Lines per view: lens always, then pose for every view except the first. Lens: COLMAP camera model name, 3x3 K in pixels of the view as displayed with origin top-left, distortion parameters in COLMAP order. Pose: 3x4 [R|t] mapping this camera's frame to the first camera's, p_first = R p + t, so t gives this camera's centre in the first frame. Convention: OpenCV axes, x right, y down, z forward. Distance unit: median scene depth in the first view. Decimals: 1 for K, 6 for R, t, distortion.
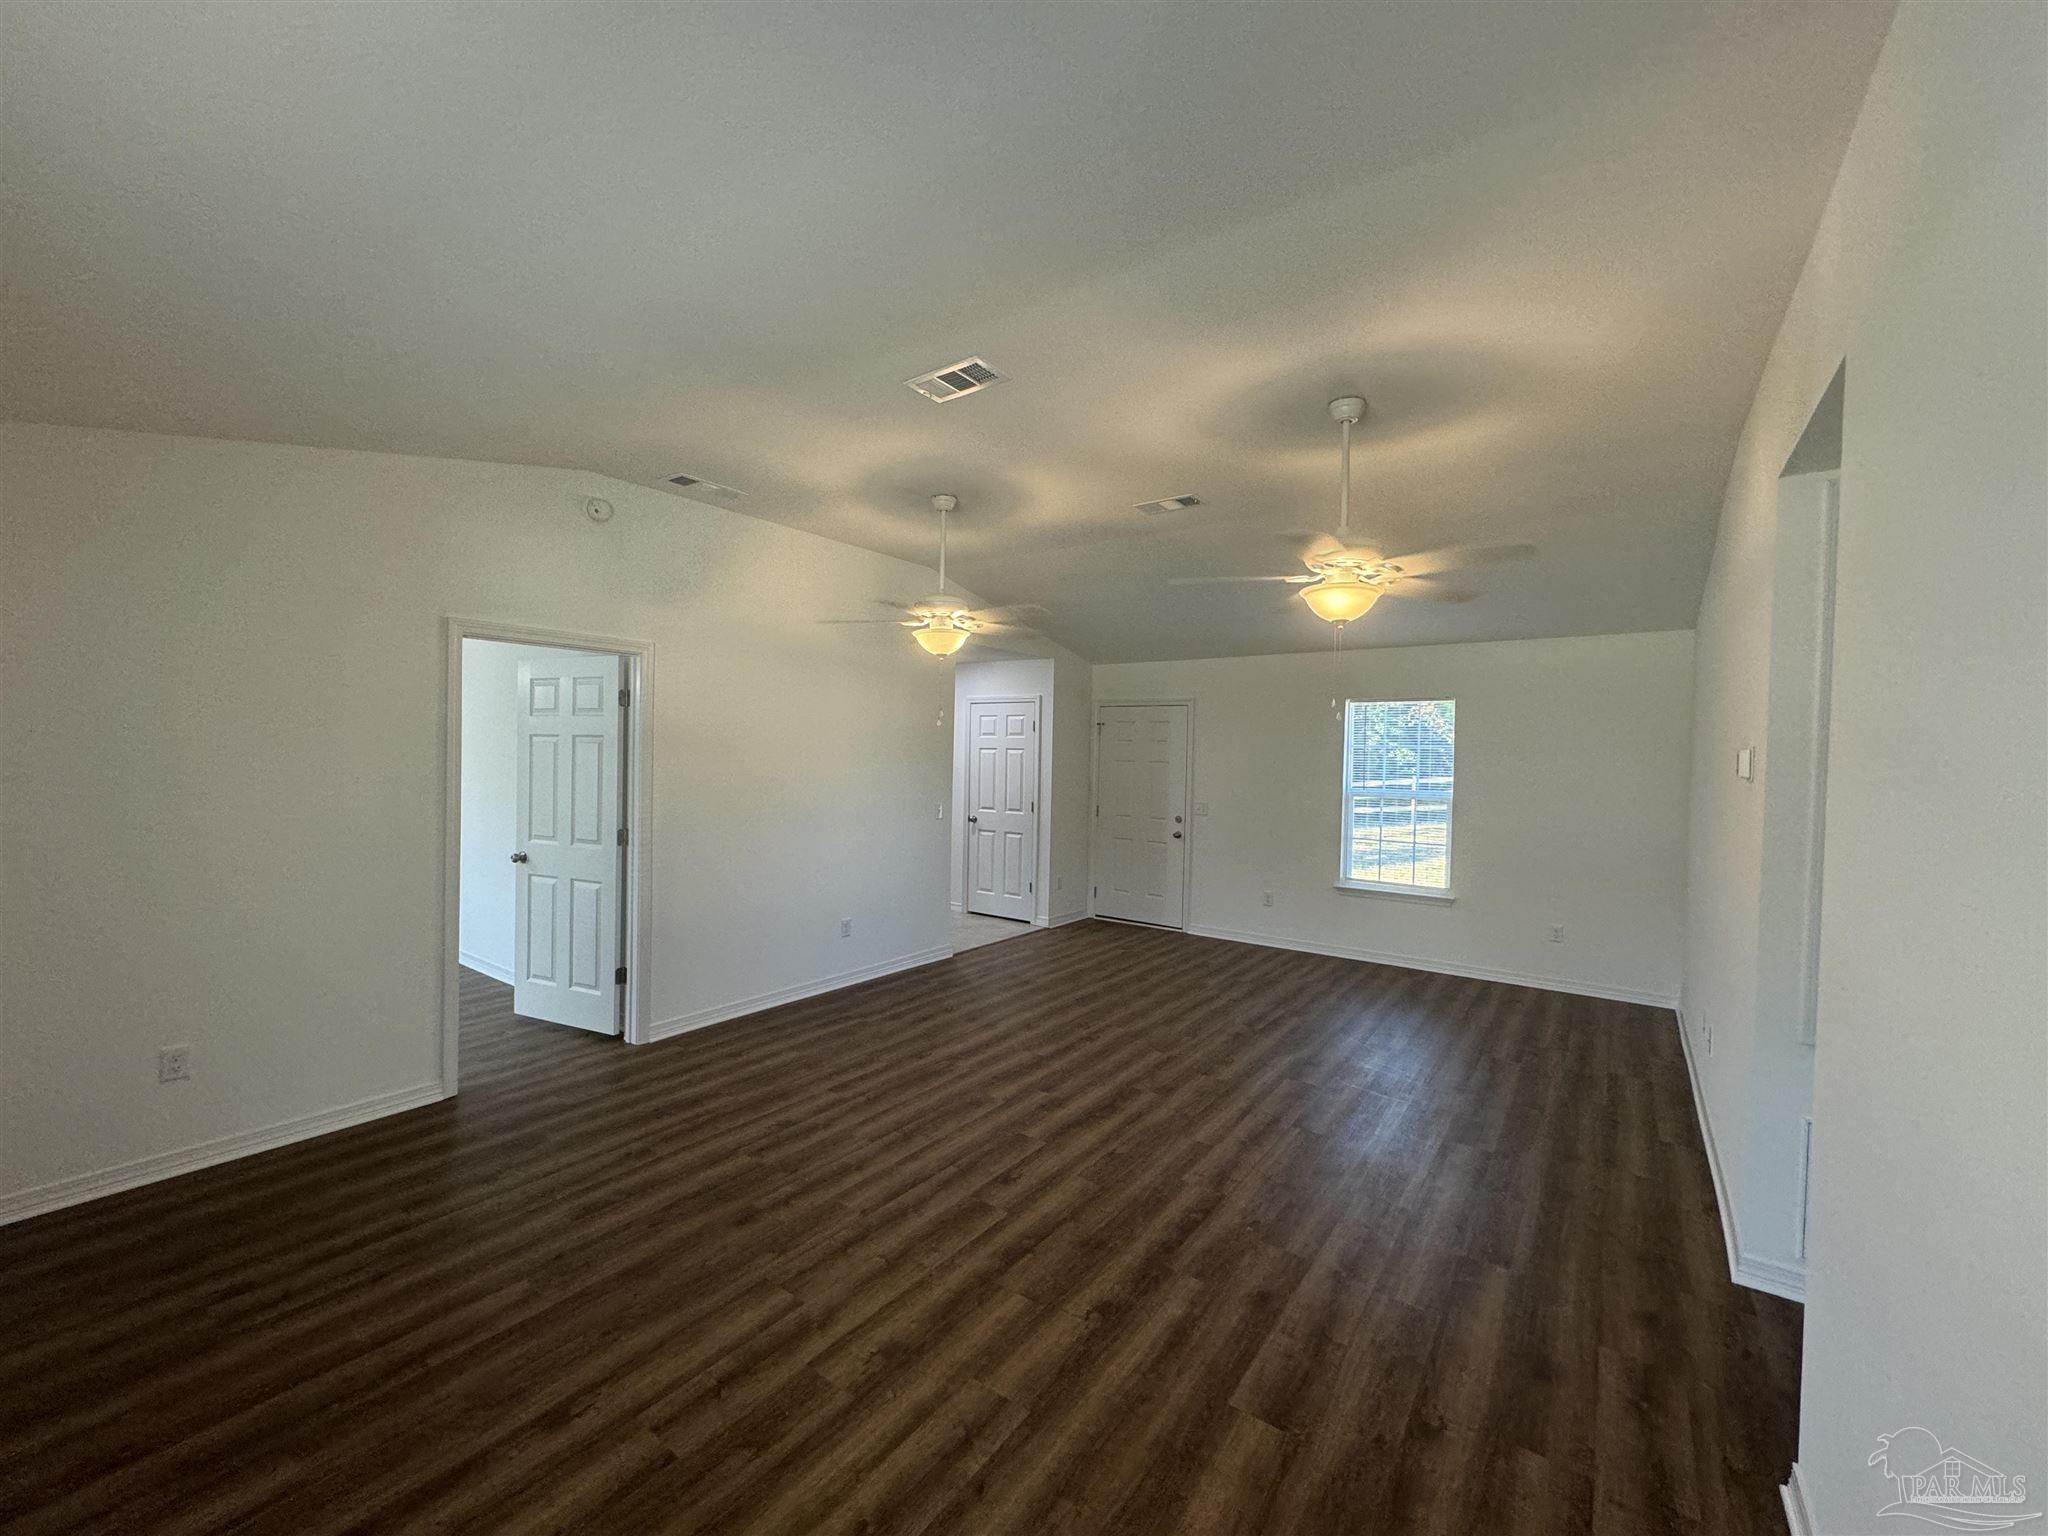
lens RADIAL K [[818.1, 0, 1021.9], [0, 818.1, 764.7], [0, 0, 1]] dist [-0.001277, 0.000252]
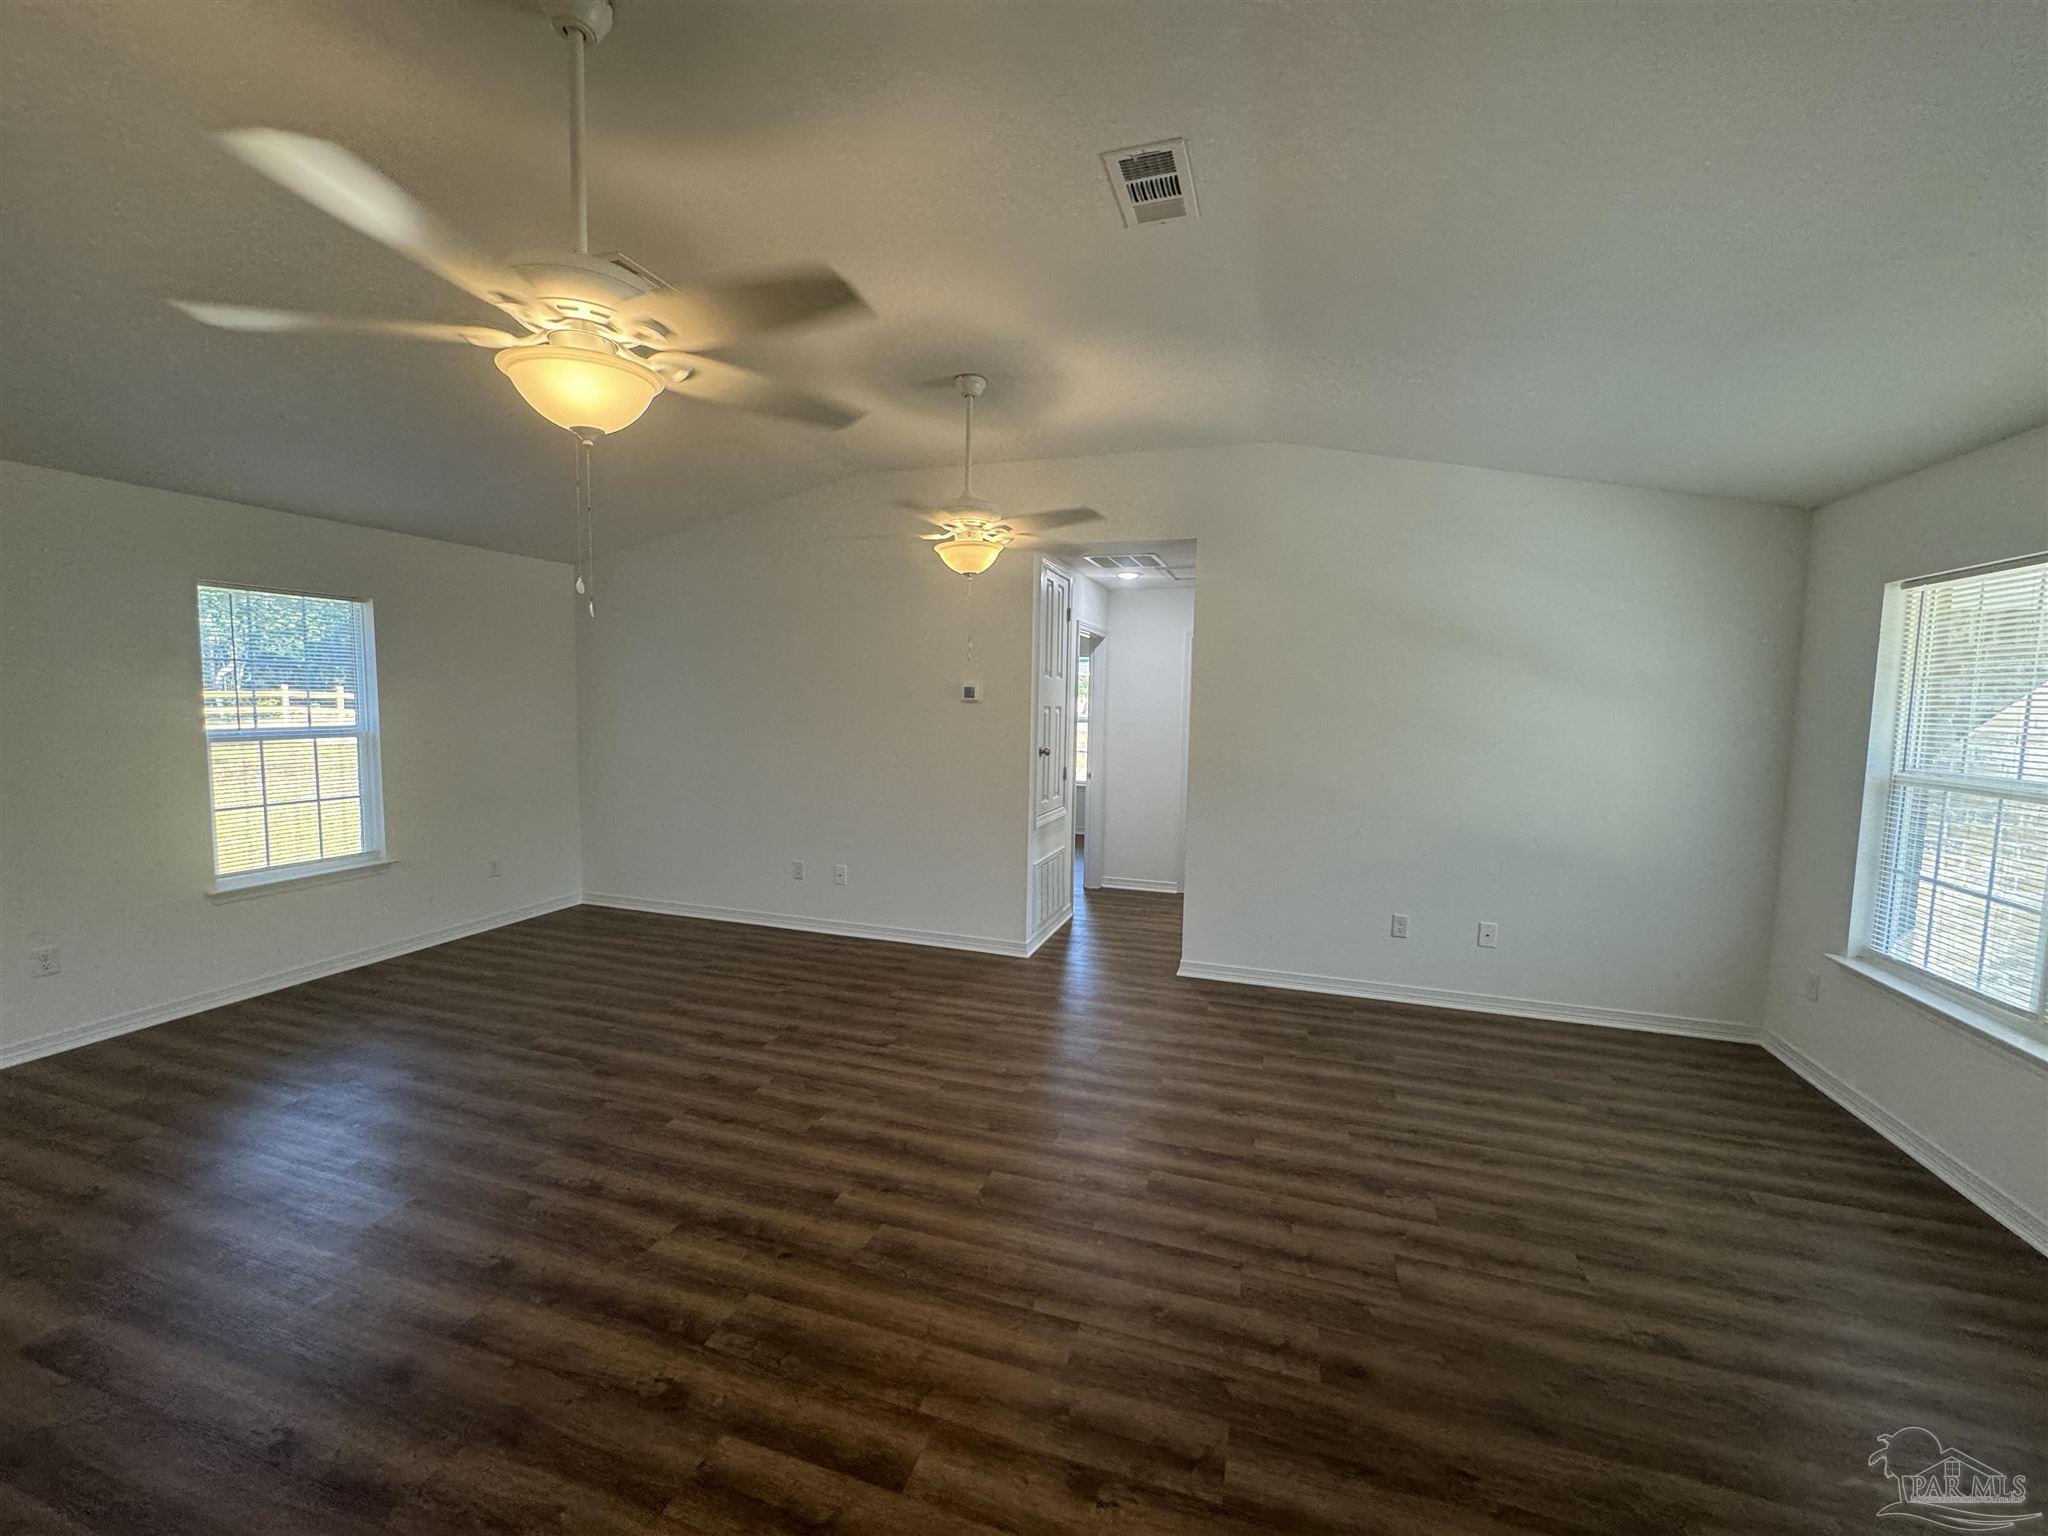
lens RADIAL K [[810.2, 0, 1019.5], [0, 810.2, 769.2], [0, 0, 1]] dist [-0.003843, -0.000464]
pose [[-0.303723, -0.105729, 0.946876, -0.636918], [-0.008443, 0.994083, 0.108292, -0.024084], [-0.952723, 0.024896, -0.302819, 1.094326]]
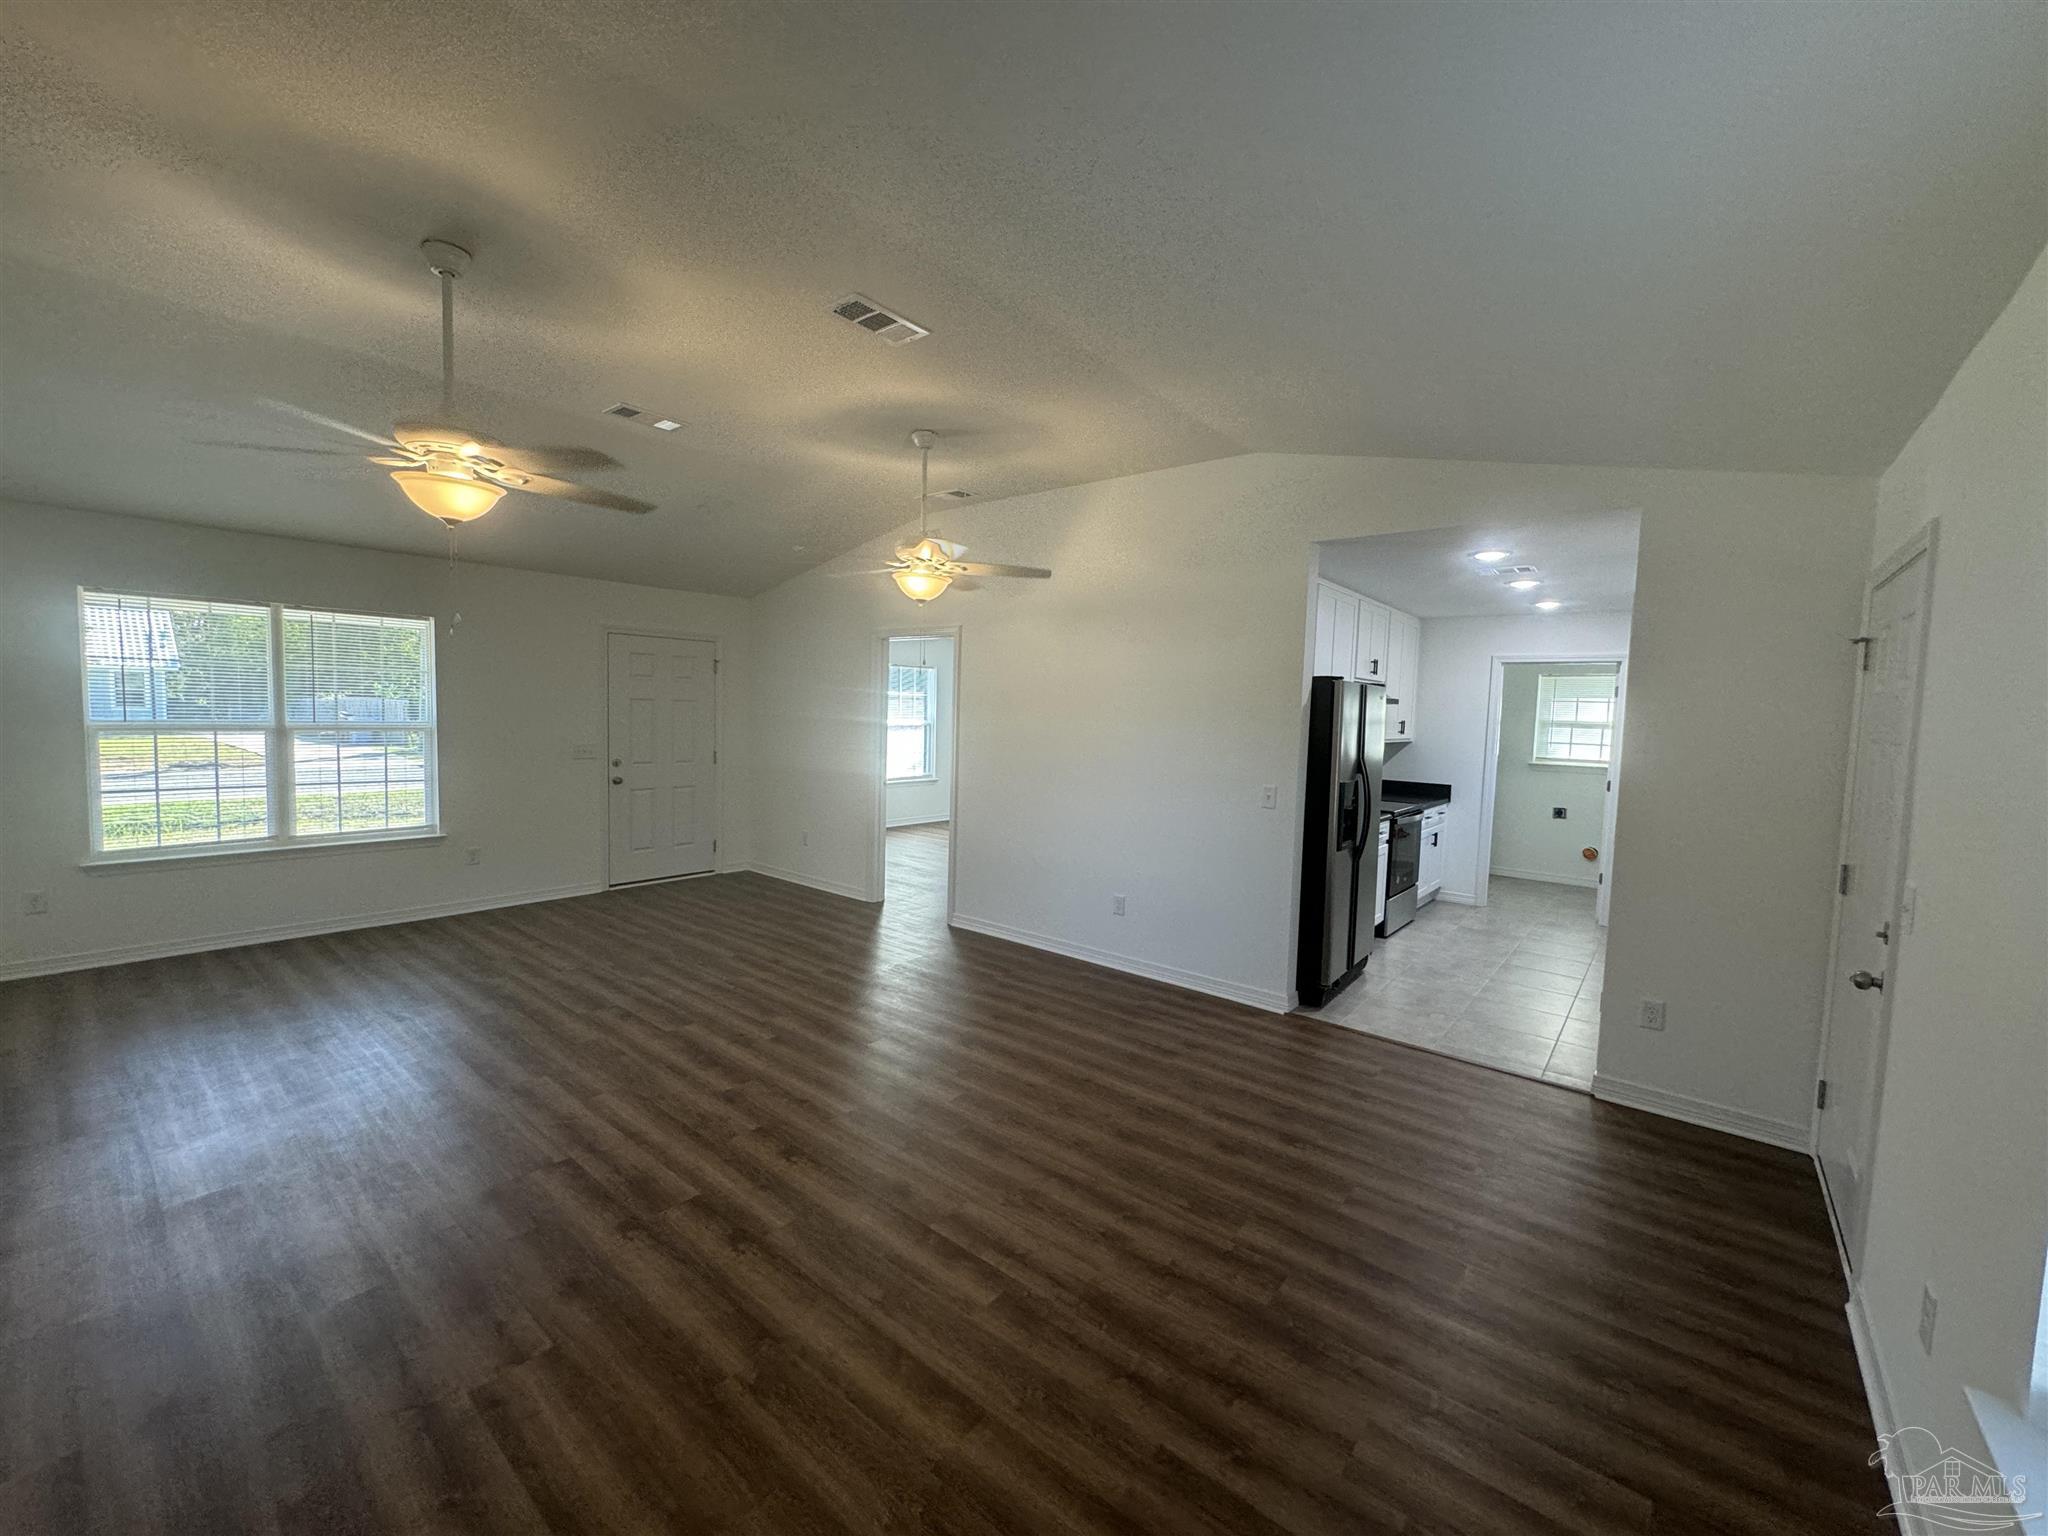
lens RADIAL K [[818.4, 0, 1021.4], [0, 818.4, 775.2], [0, 0, 1]] dist [-0.000132, 0.000222]
pose [[-0.062321, 0.059636, -0.996273, 1.024808], [-0.042520, 0.997148, 0.062348, 0.006203], [0.997150, 0.046247, -0.059608, 1.404982]]
